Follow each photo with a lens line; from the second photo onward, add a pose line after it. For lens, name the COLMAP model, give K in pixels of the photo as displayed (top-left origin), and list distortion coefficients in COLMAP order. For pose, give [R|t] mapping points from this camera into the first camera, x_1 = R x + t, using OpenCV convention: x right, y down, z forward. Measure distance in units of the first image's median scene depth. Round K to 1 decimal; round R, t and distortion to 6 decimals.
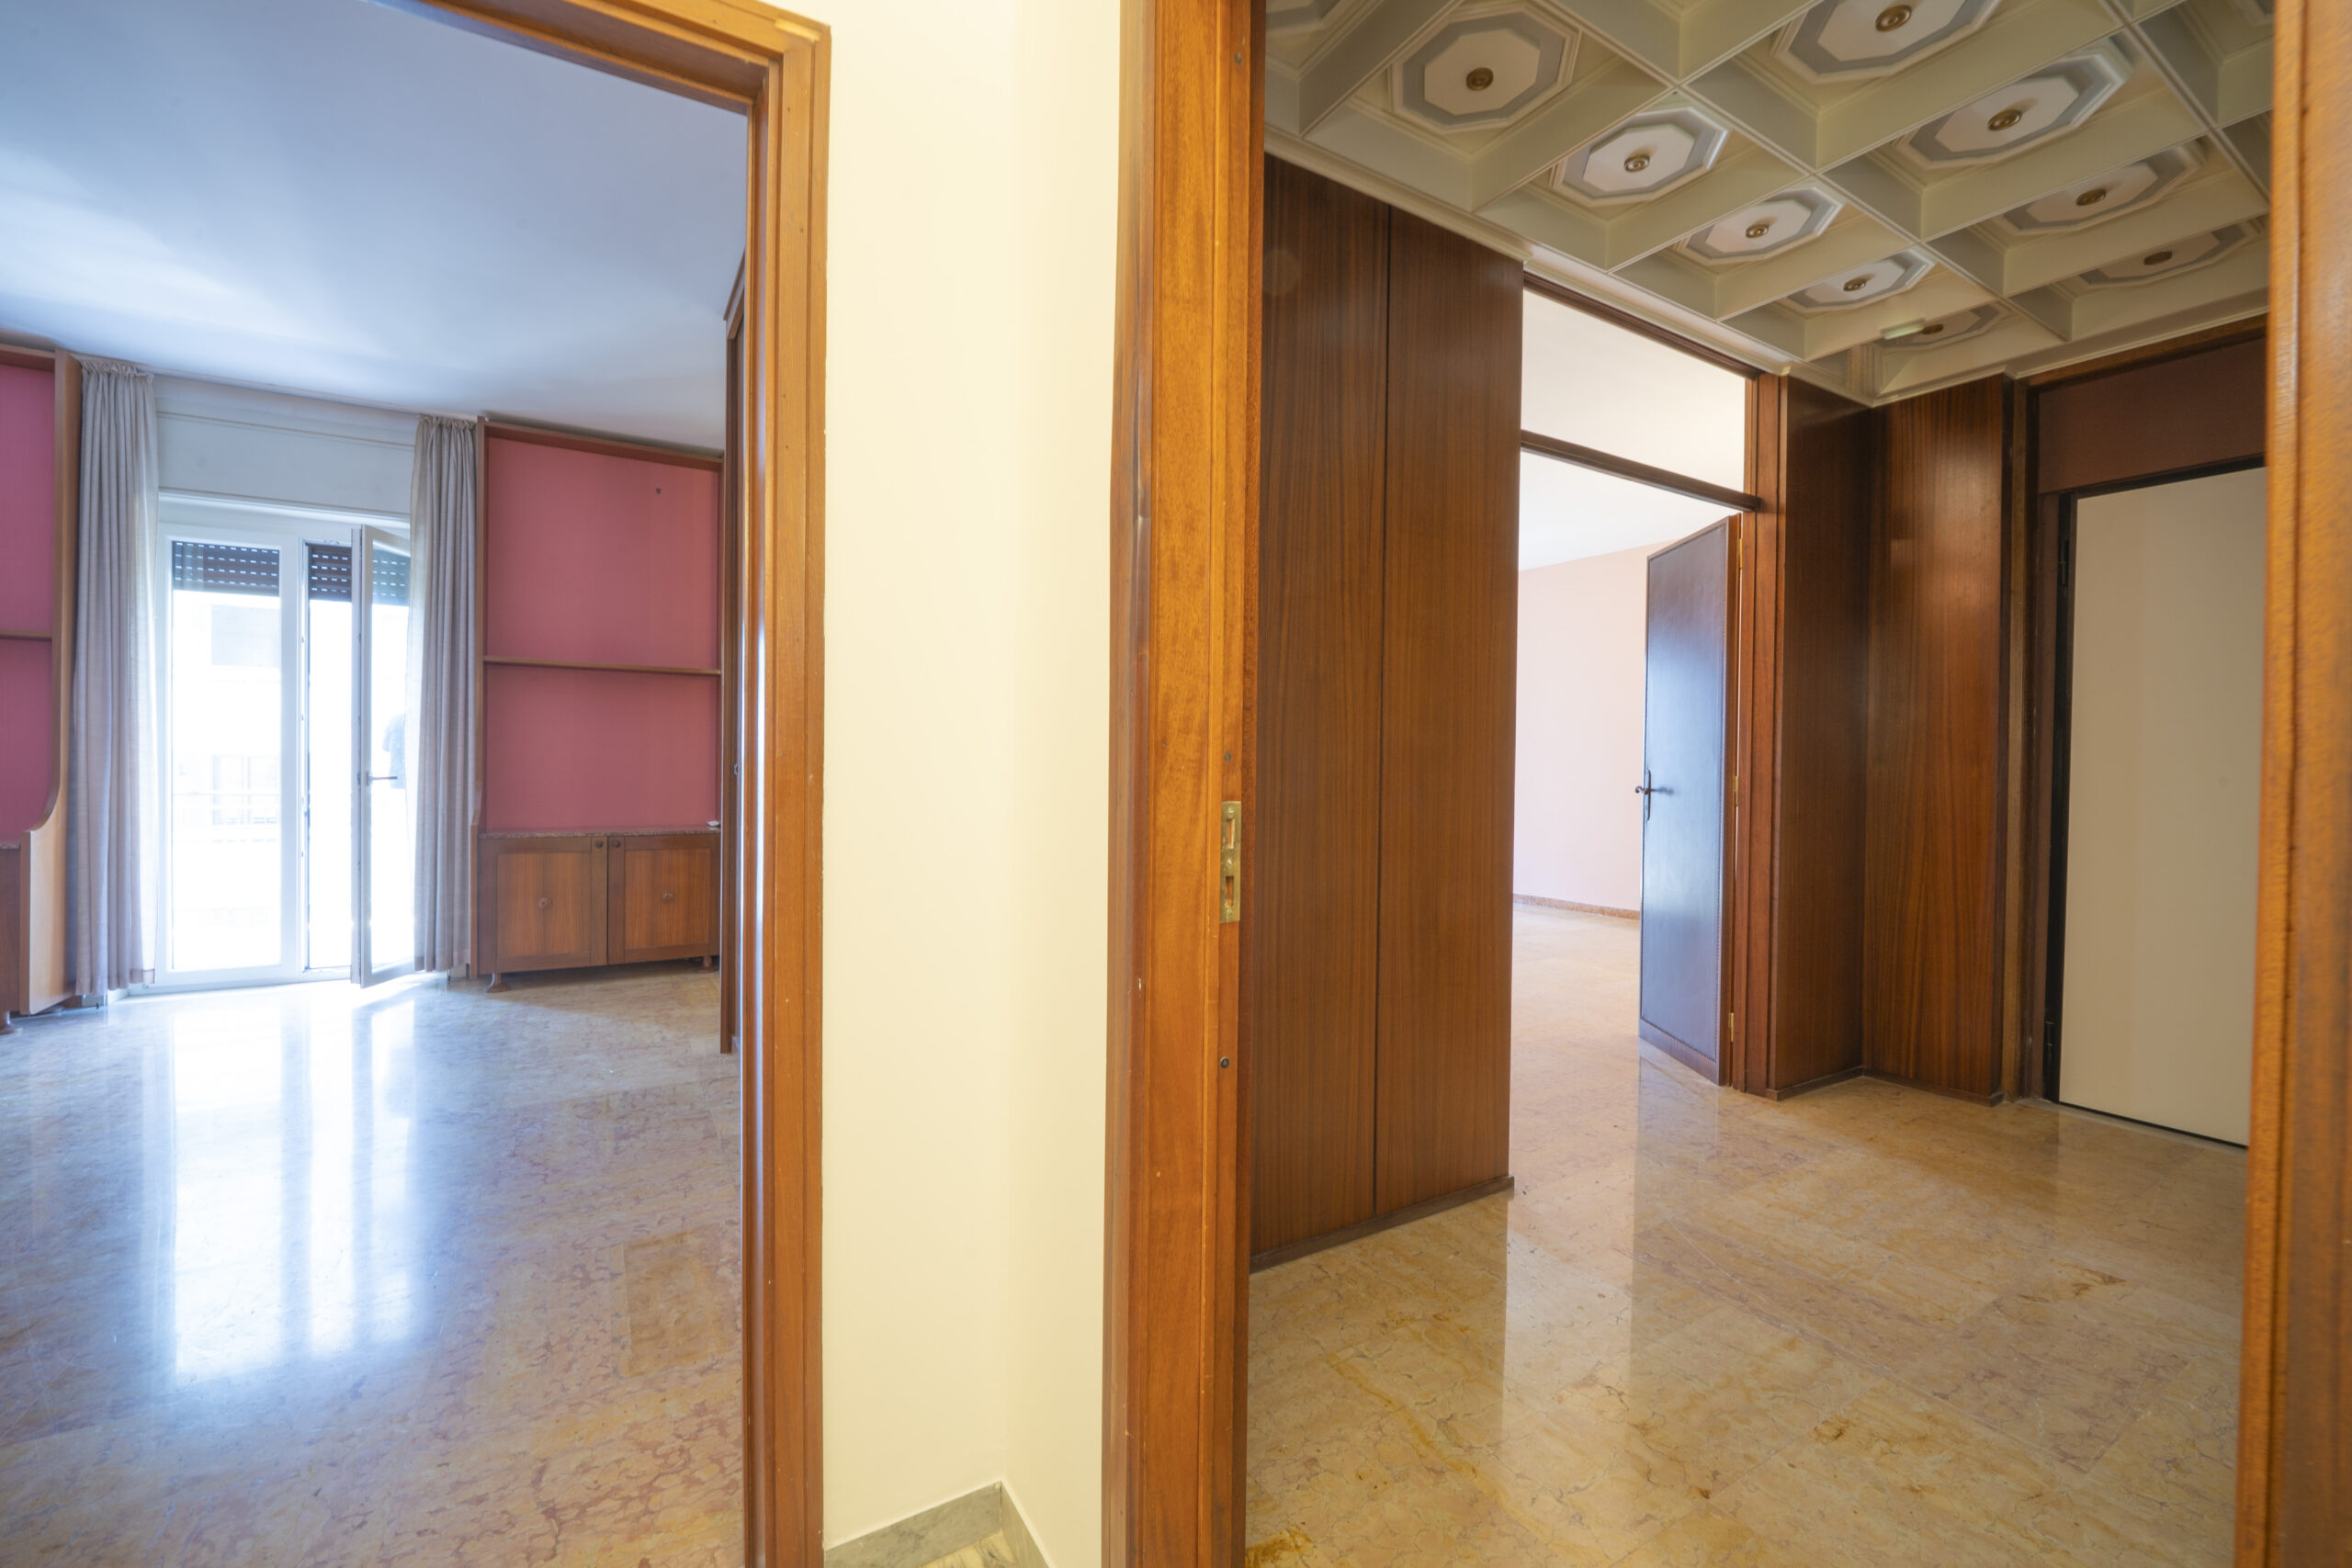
lens RADIAL K [[952.2, 0, 1174.6], [0, 952.2, 779.9], [0, 0, 1]] dist [-0.009870, -0.000858]
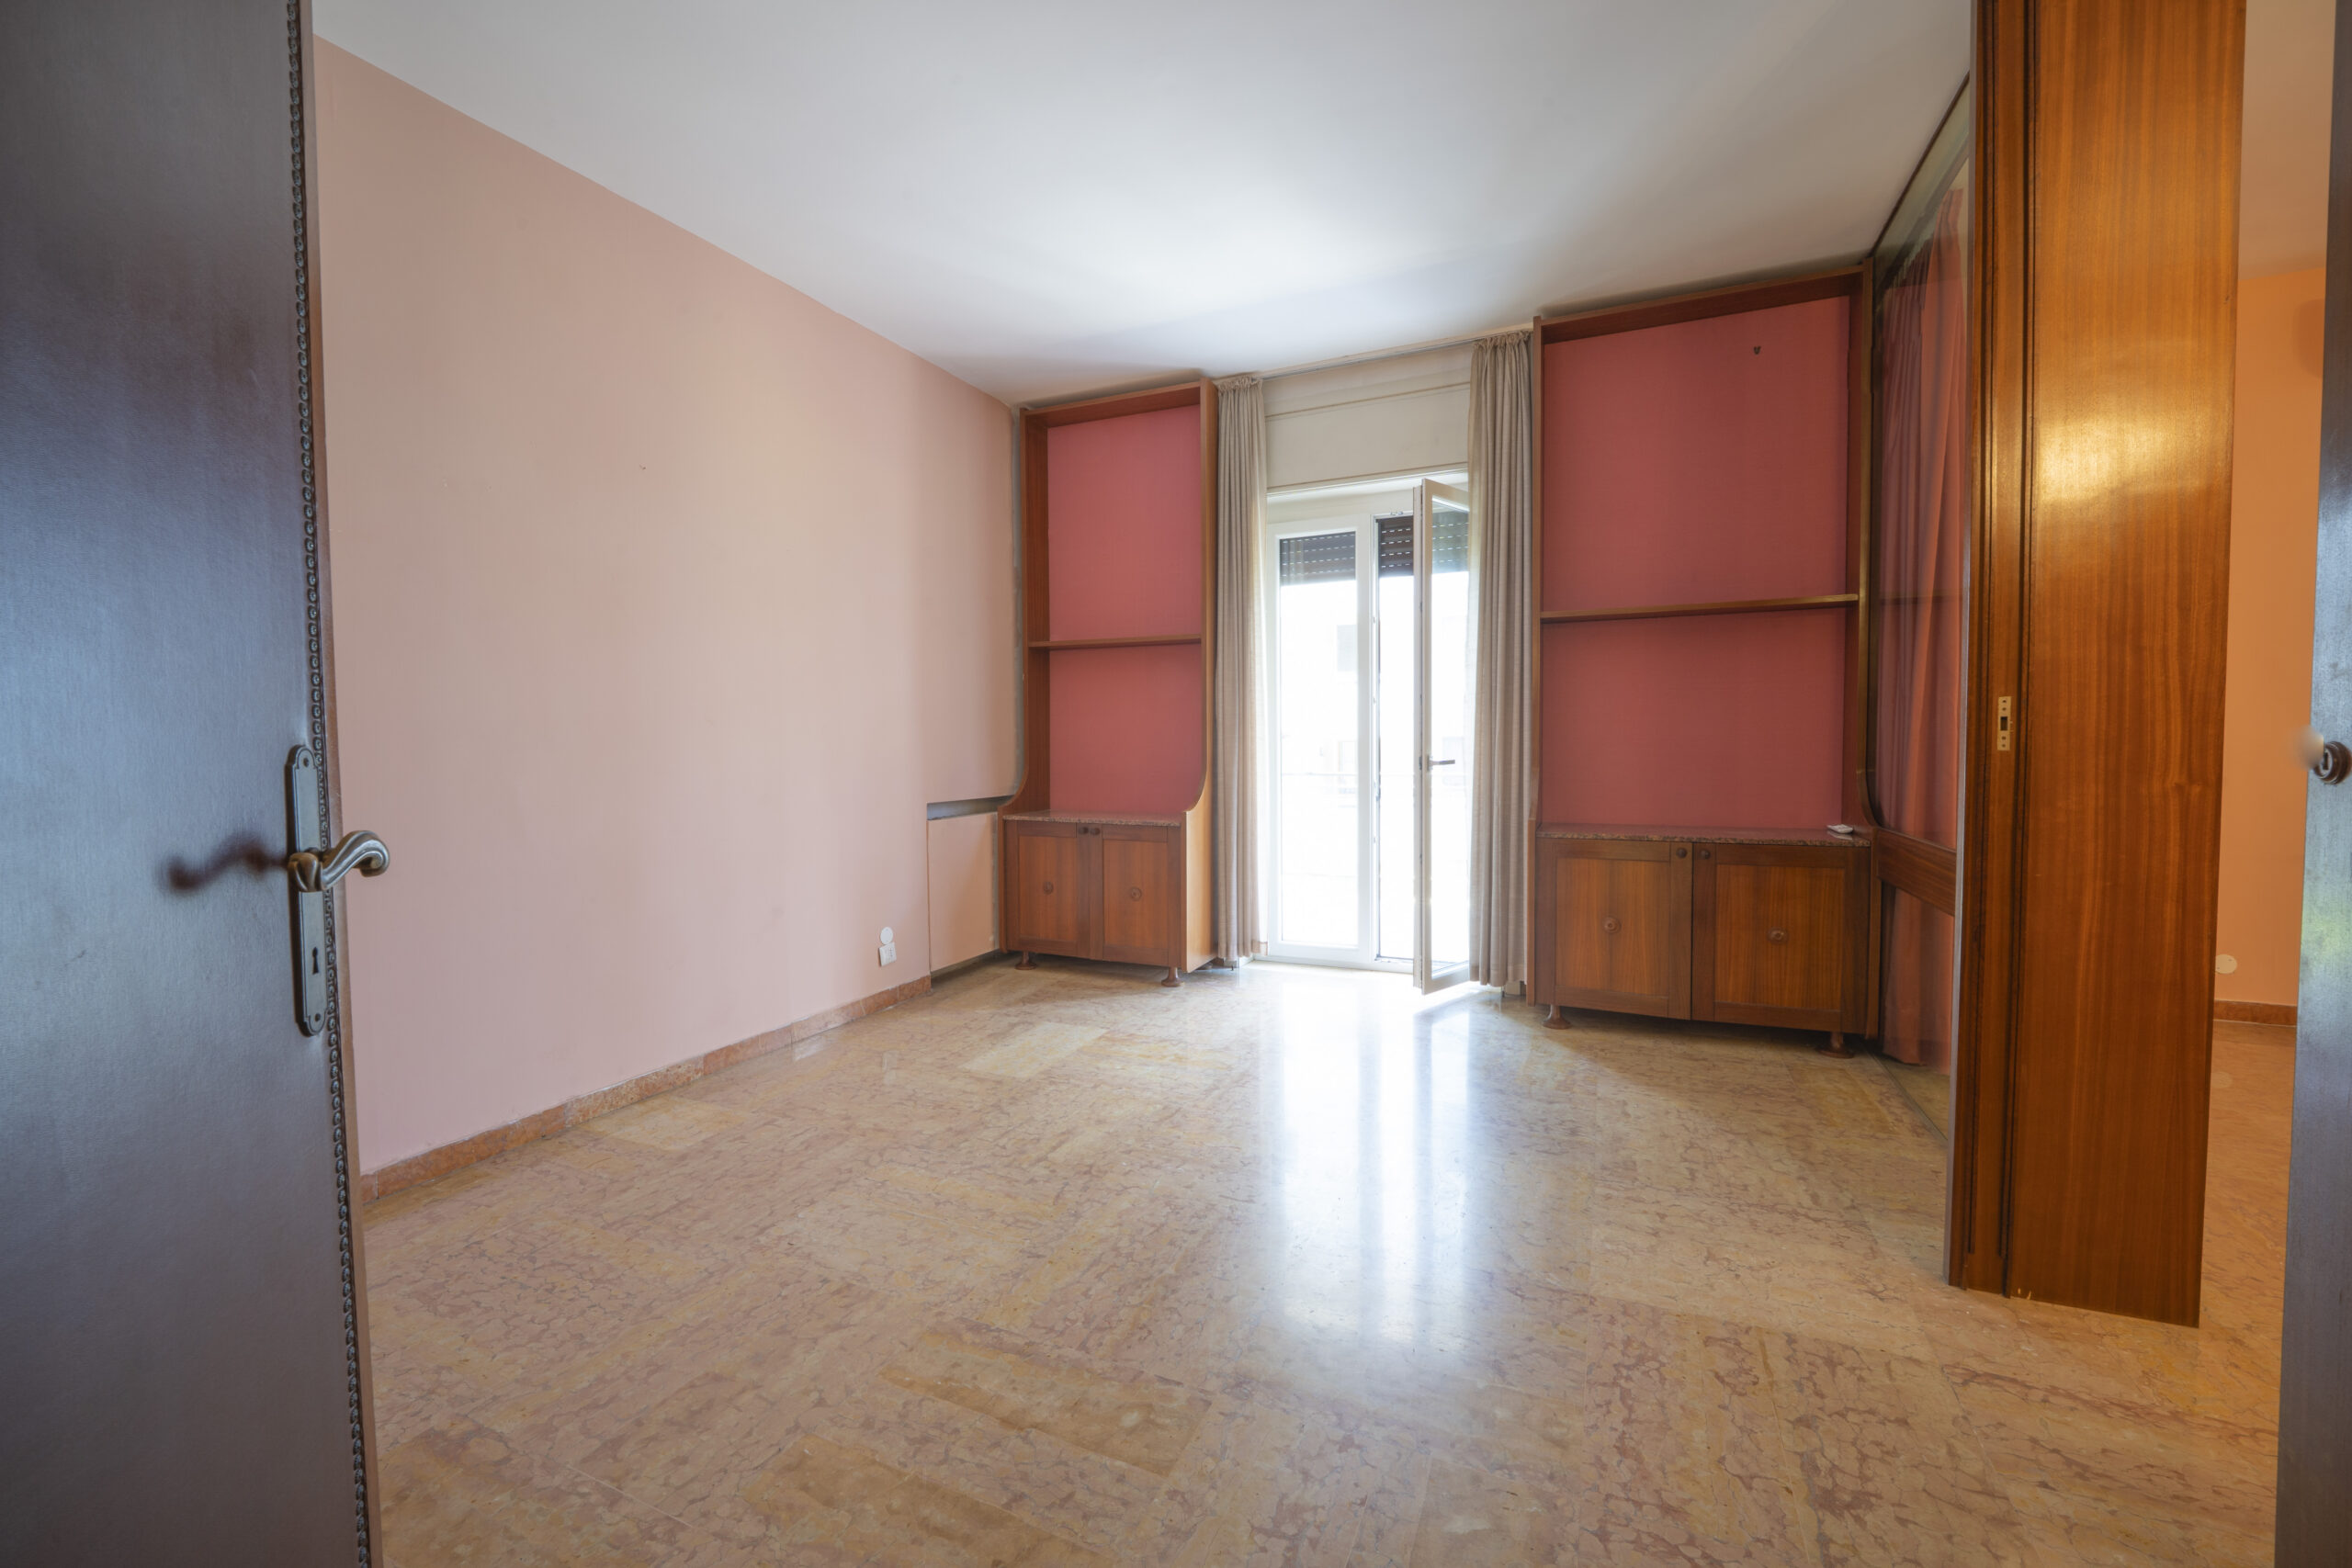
lens RADIAL K [[952.2, 0, 1174.6], [0, 952.2, 779.9], [0, 0, 1]] dist [-0.009870, -0.000858]
pose [[0.564123, 0.015362, -0.825548, -0.231510], [0.006772, 0.999707, 0.023230, -0.007899], [0.825663, -0.018695, 0.563854, 0.277694]]
